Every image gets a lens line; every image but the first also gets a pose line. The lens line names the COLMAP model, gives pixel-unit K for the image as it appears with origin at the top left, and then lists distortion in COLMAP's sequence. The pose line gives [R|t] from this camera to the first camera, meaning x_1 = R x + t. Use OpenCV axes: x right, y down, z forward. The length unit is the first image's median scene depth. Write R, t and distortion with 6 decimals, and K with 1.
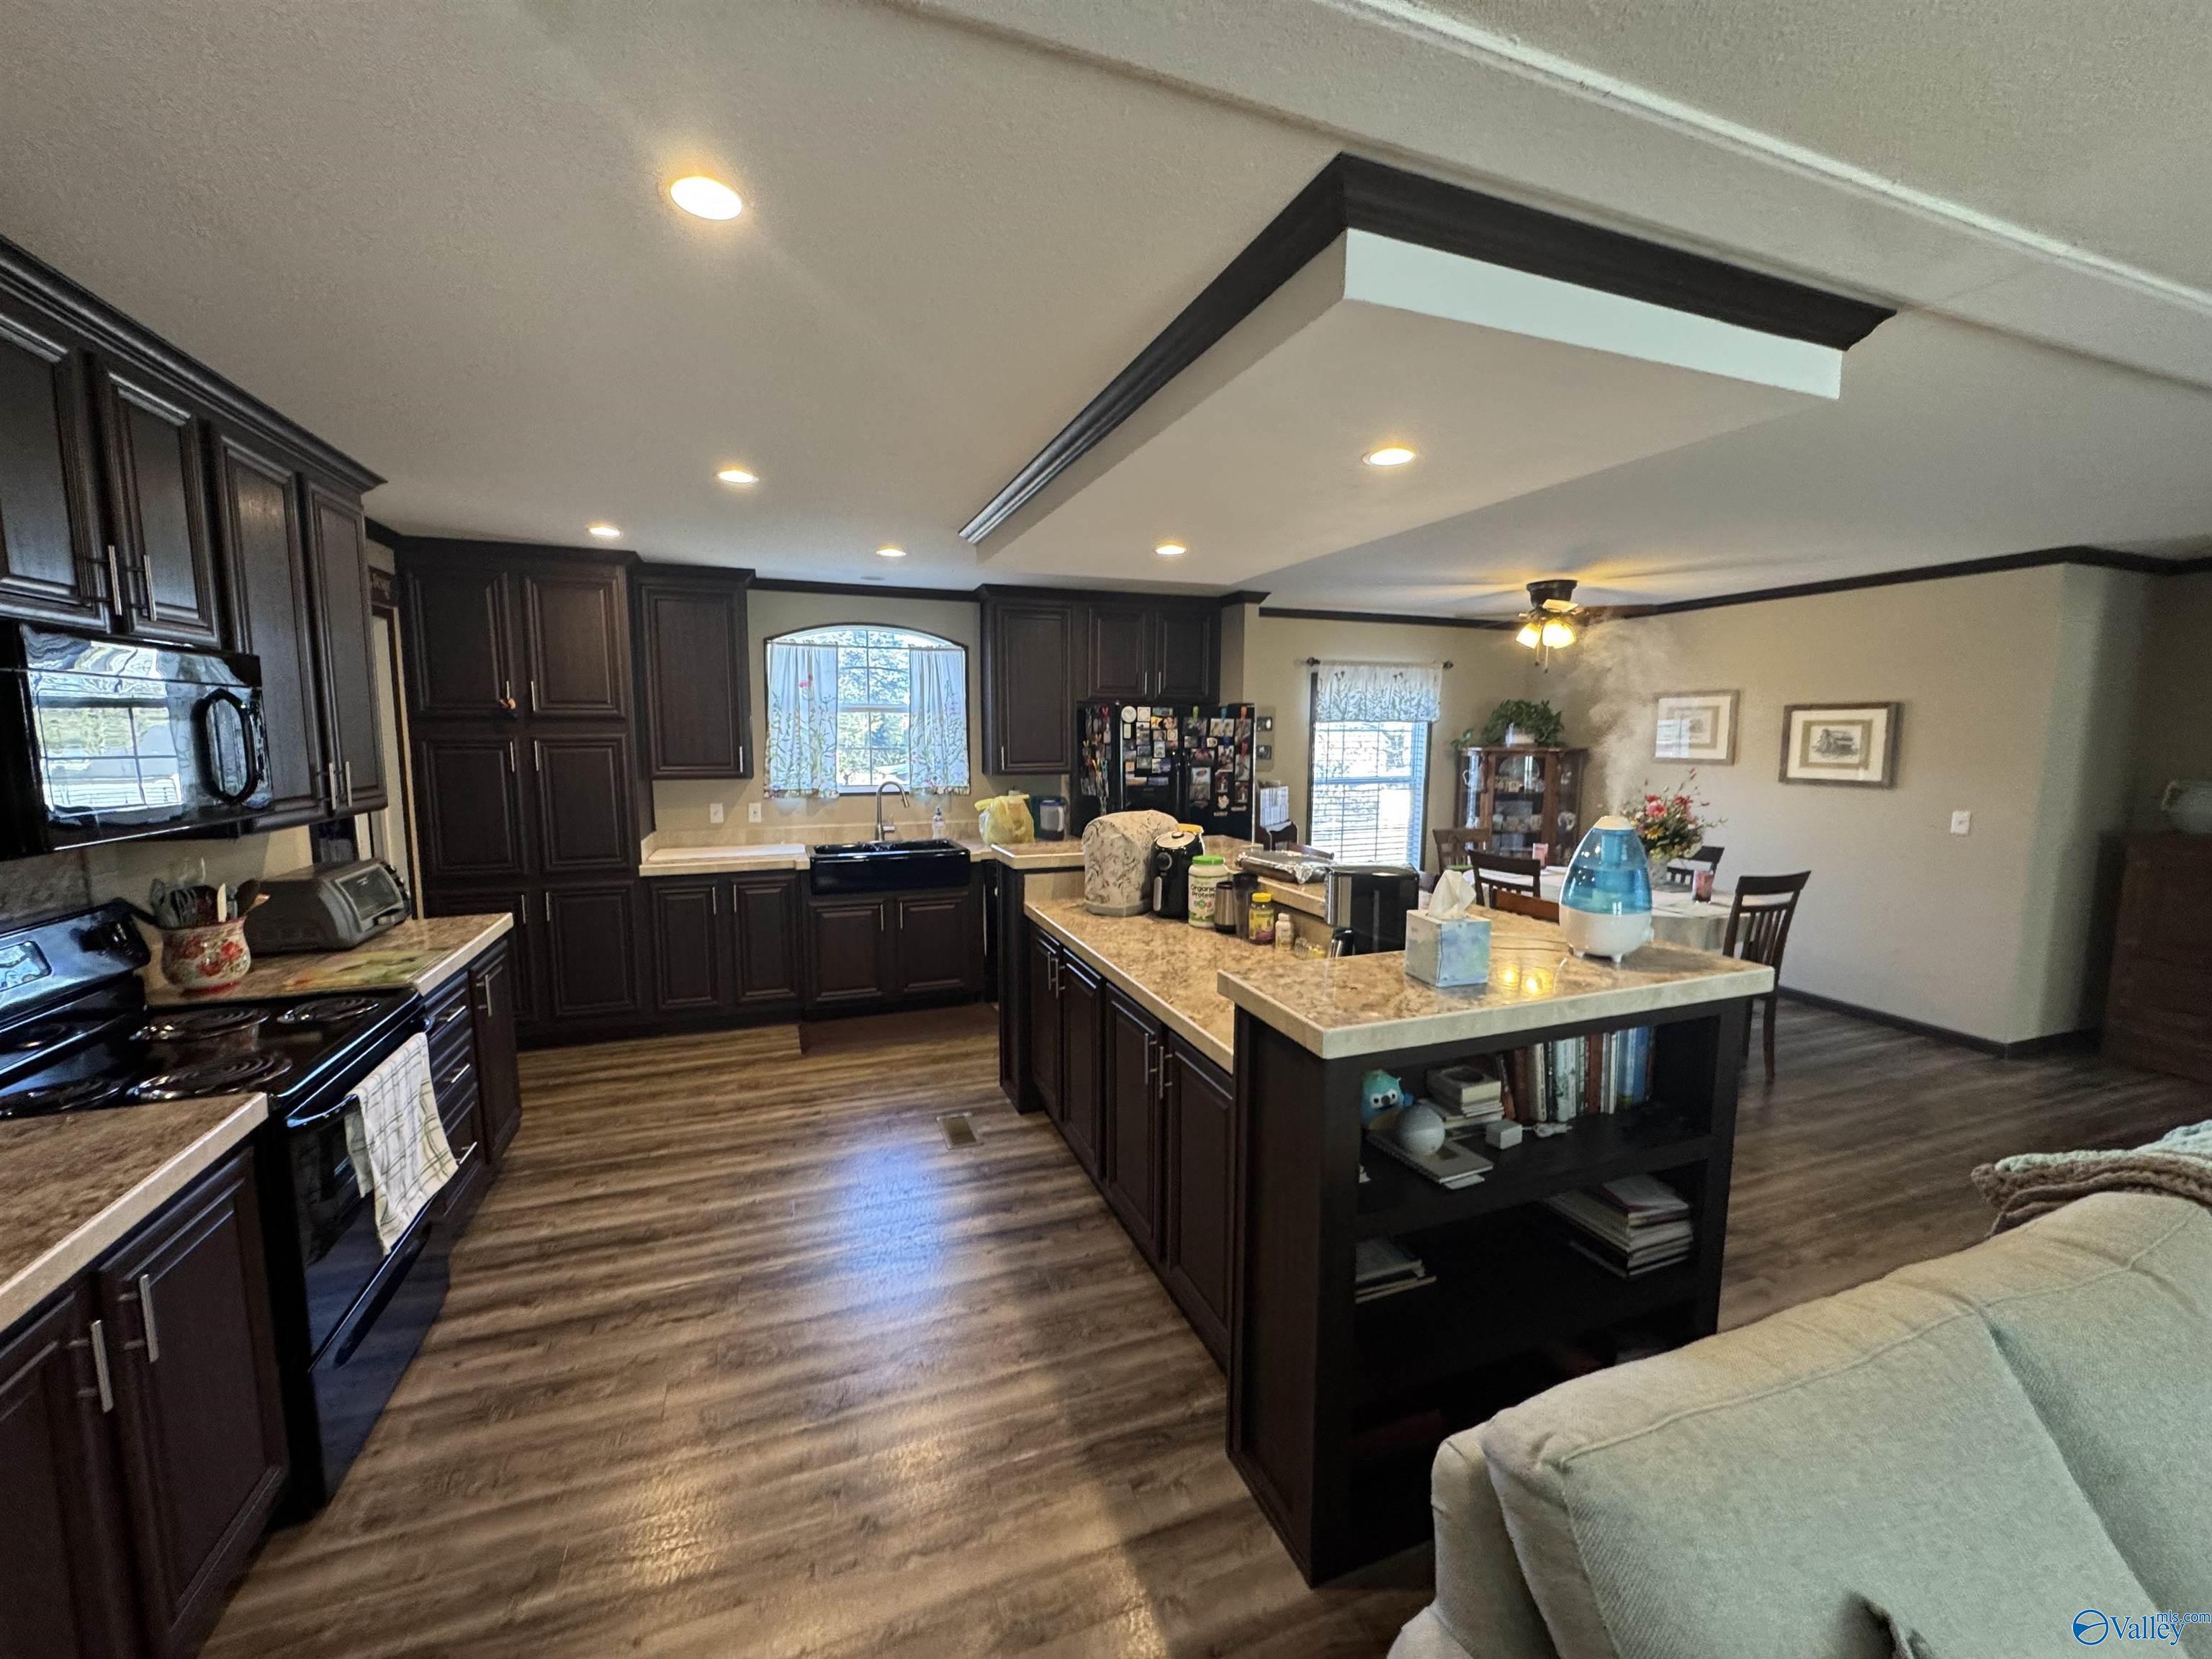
lens RADIAL K [[881.1, 0, 1113.6], [0, 881.1, 837.3], [0, 0, 1]] dist [-0.000582, -0.000203]
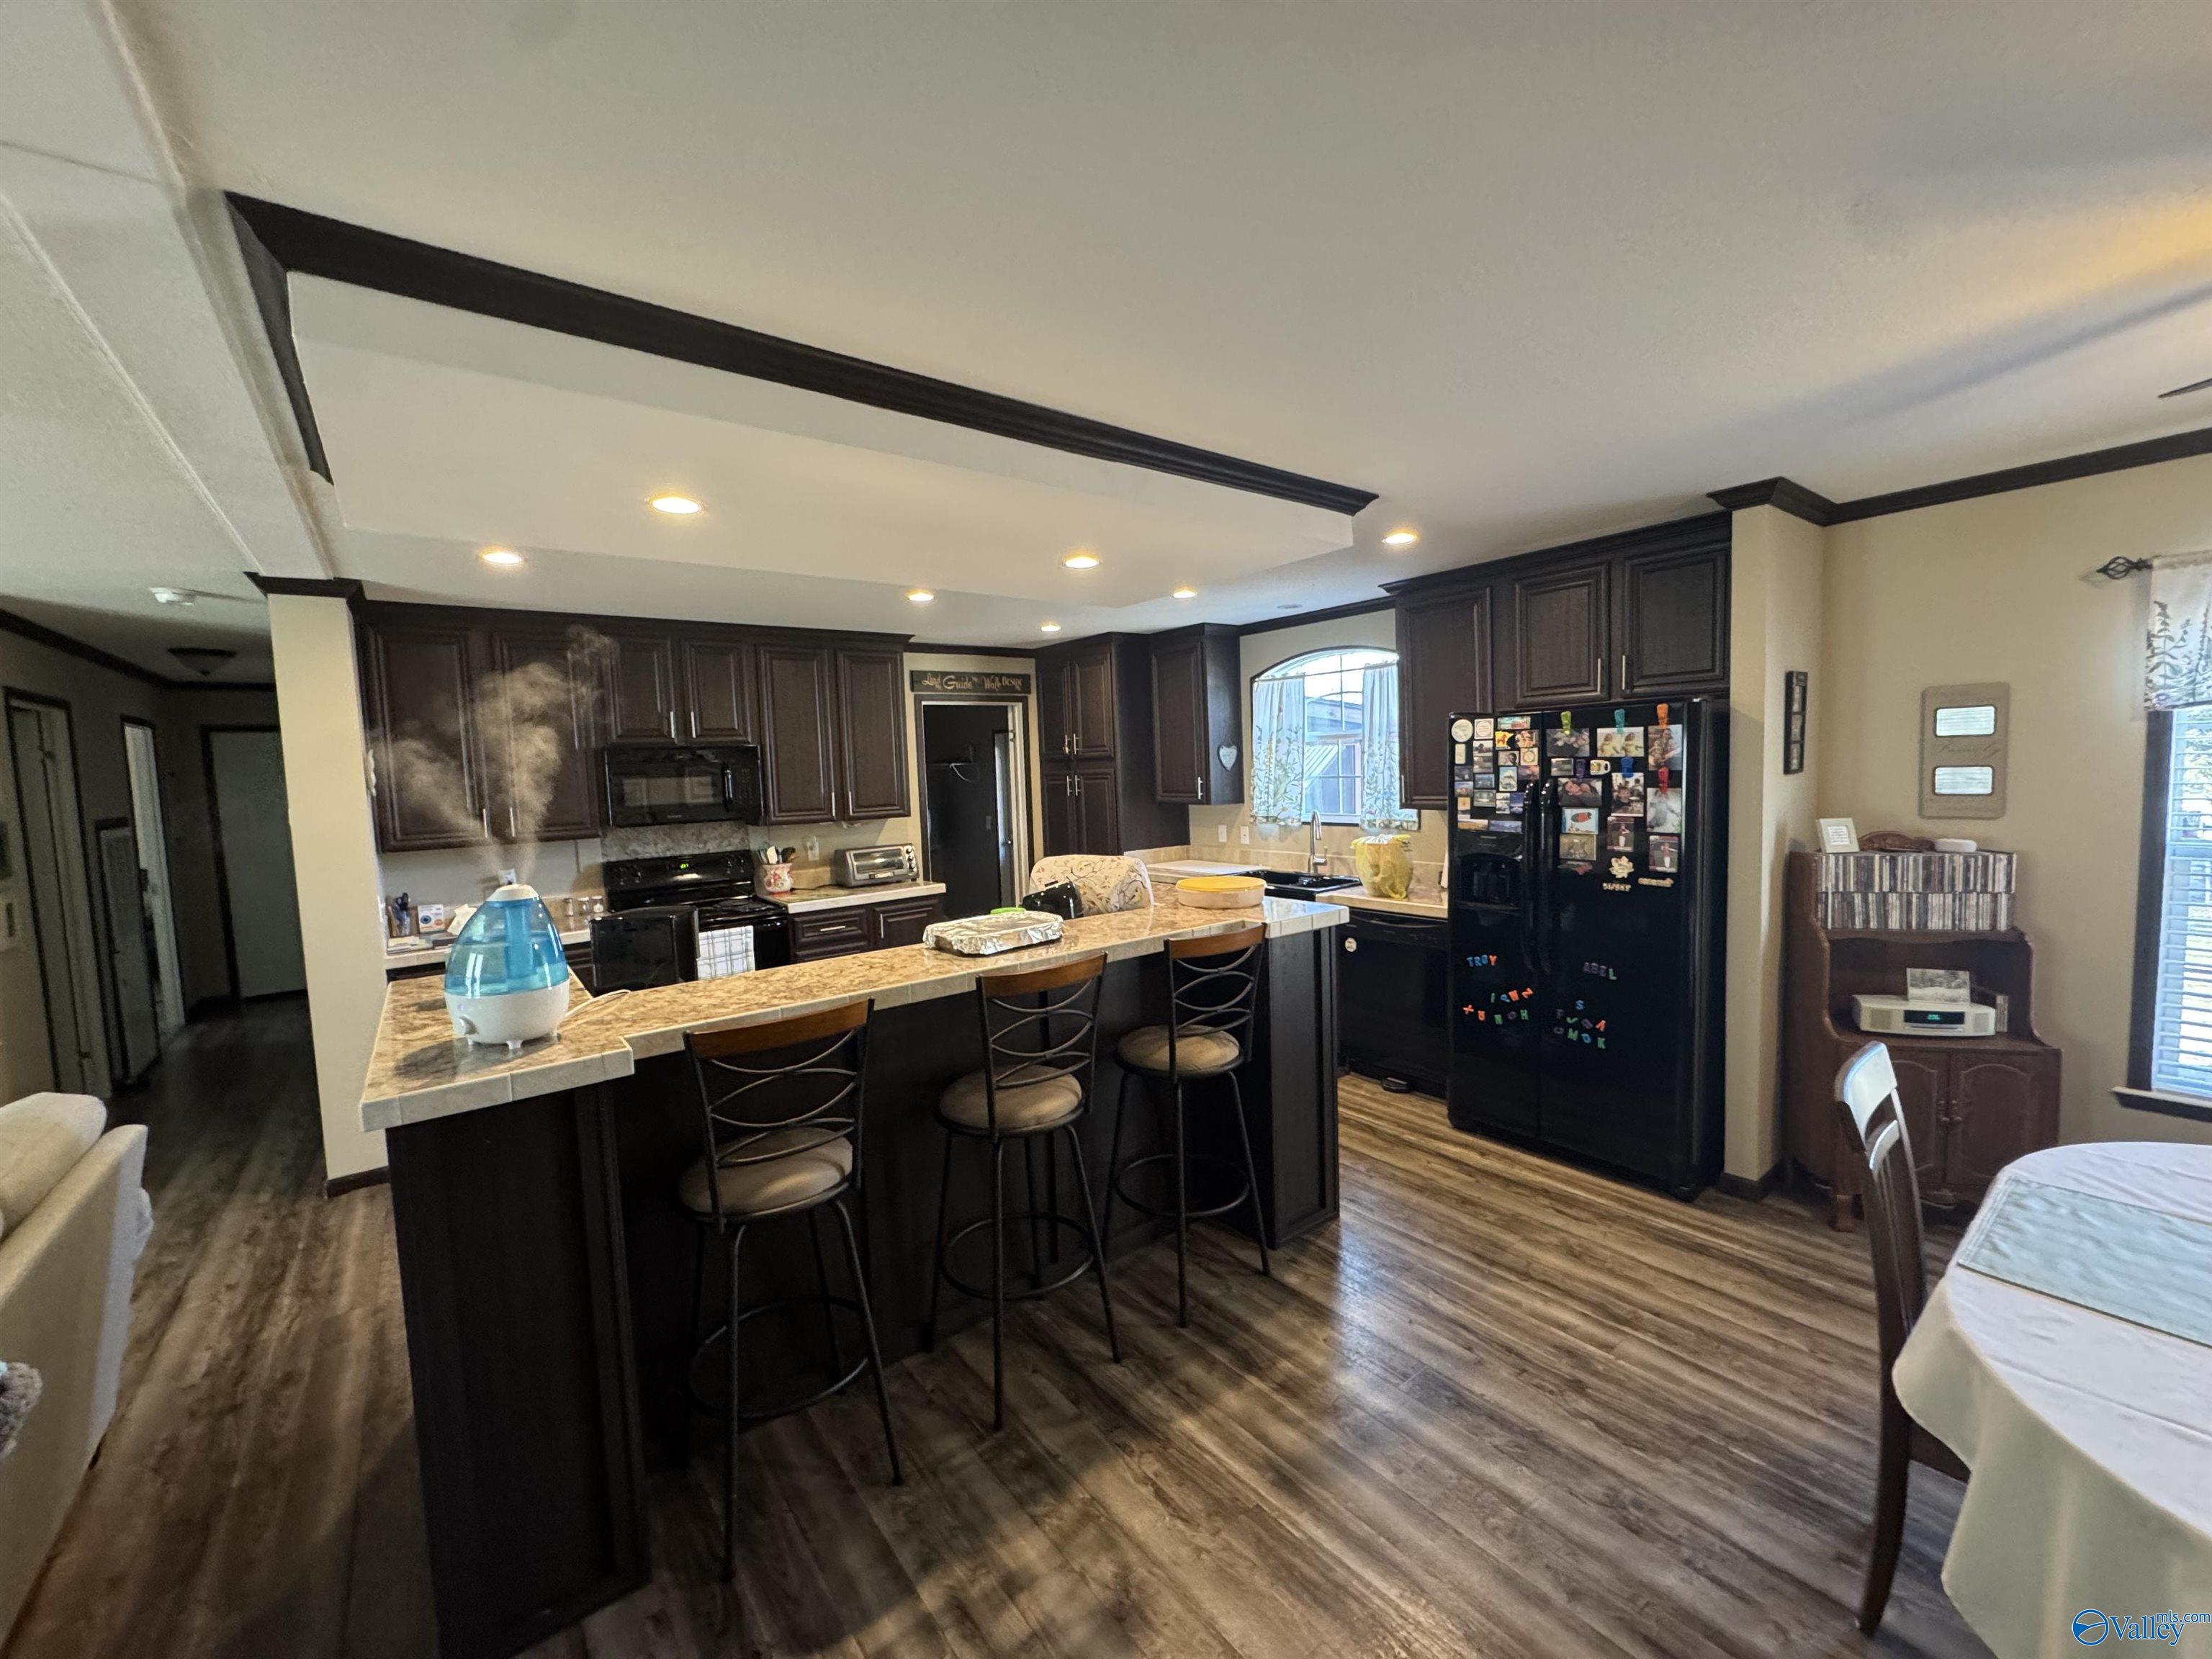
lens RADIAL K [[881.1, 0, 1109.8], [0, 881.1, 828.3], [0, 0, 1]] dist [-0.000582, -0.000203]
pose [[0.293297, 0.055570, -0.954405, 0.597357], [-0.077646, 0.996396, 0.034154, -0.060729], [0.952863, 0.064089, 0.296555, 0.502800]]
